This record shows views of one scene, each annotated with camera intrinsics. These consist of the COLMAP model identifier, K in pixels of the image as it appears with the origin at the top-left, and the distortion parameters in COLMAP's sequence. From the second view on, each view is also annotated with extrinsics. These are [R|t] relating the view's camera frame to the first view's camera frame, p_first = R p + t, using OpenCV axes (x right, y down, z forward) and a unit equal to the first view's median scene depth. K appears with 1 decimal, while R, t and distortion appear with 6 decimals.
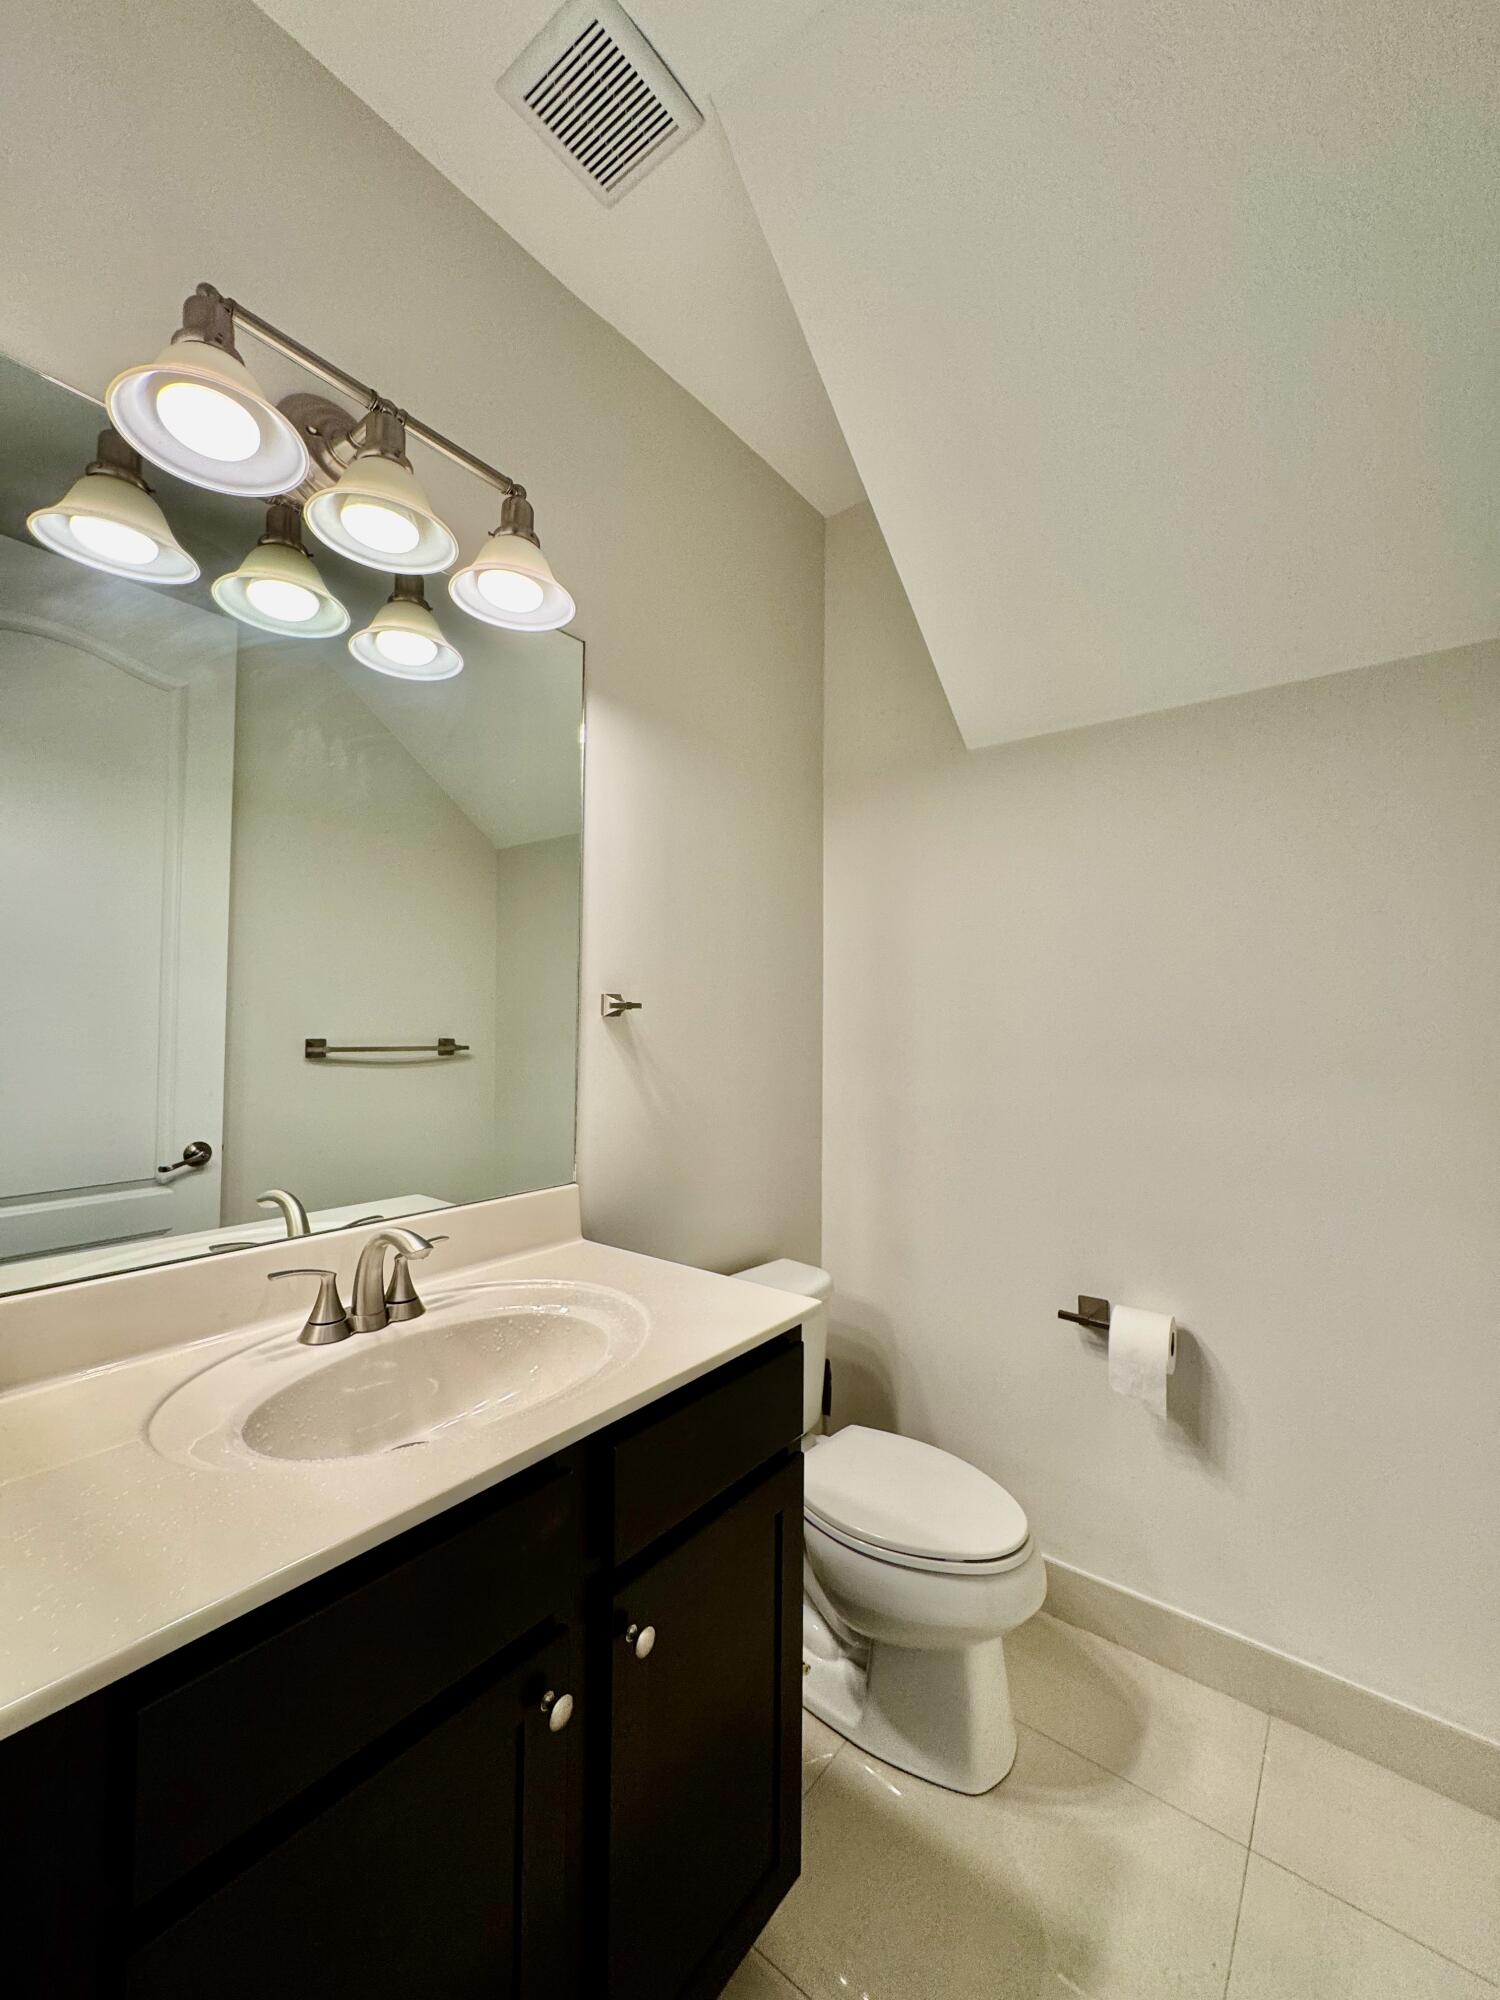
lens RADIAL K [[801.6, 0, 750.0], [0, 801.6, 1000.0], [0, 0, 1]] dist [0.002161, 0.000322]
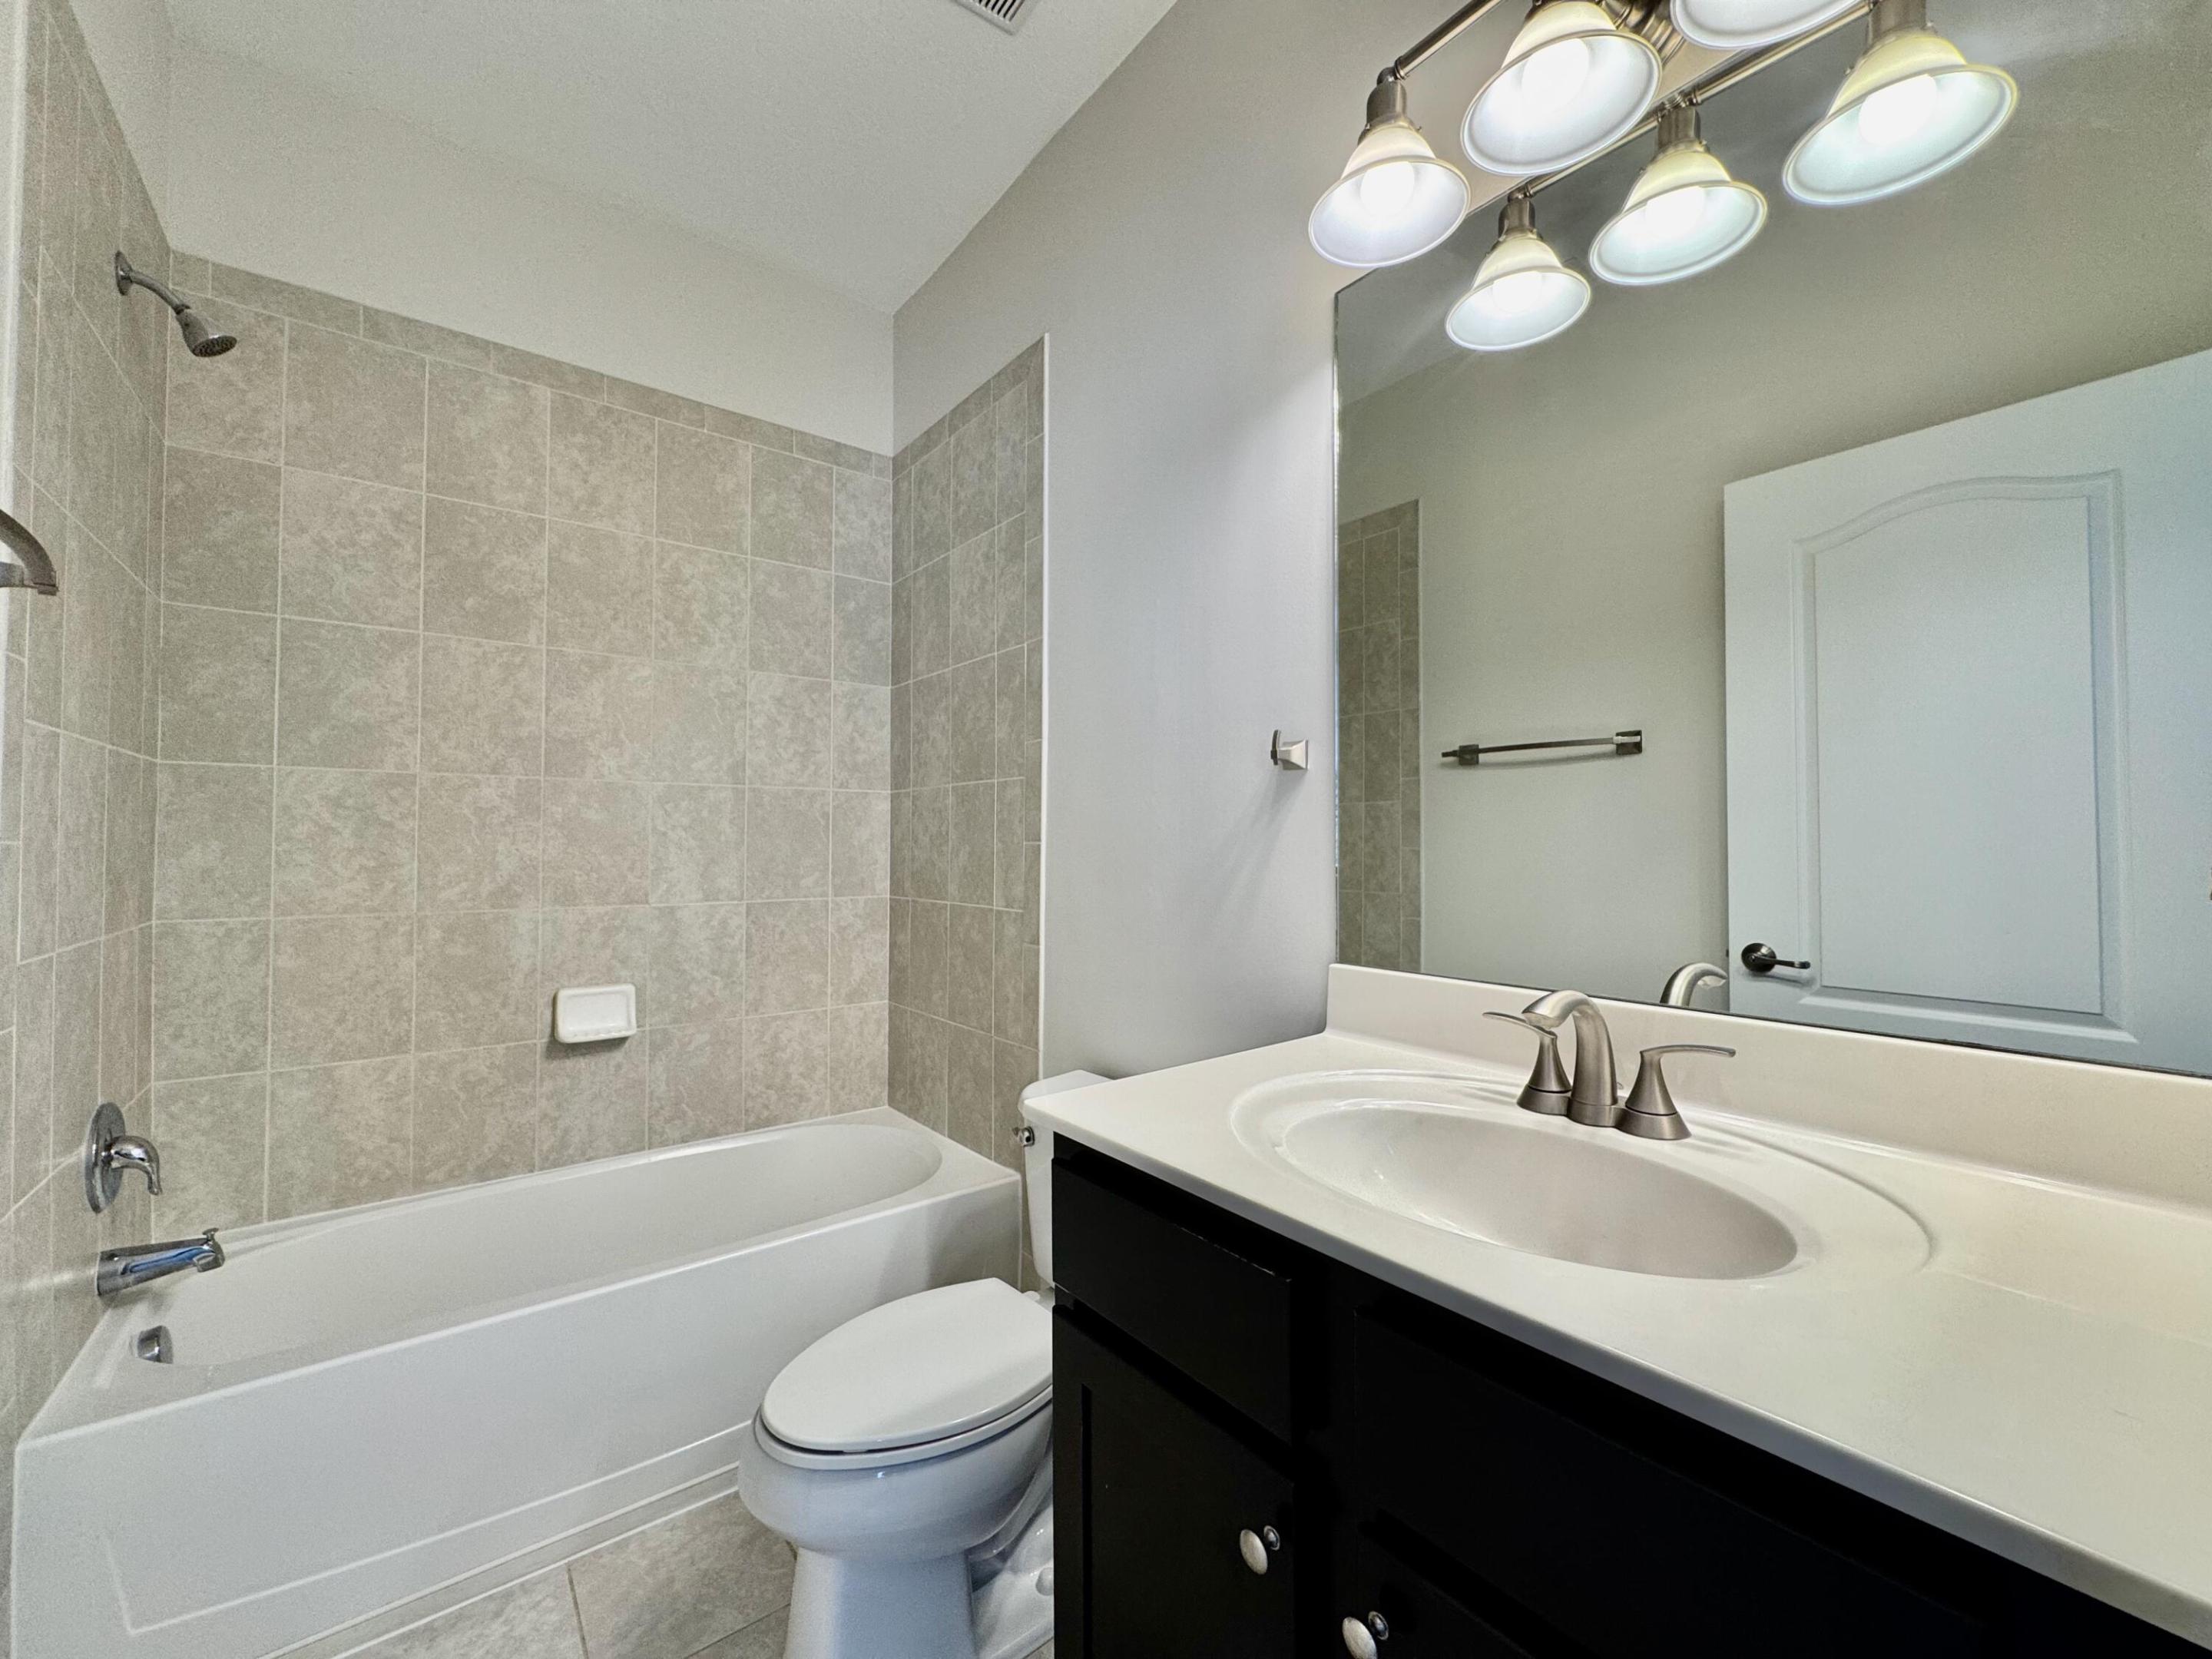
lens RADIAL K [[886.6, 0, 1106.0], [0, 886.6, 829.5], [0, 0, 1]] dist [0.002161, 0.000322]
pose [[-0.244269, -0.033098, -0.969143, 0.456633], [0.017268, 0.999110, -0.038473, 0.165157], [0.969554, -0.026133, -0.243480, 0.802441]]
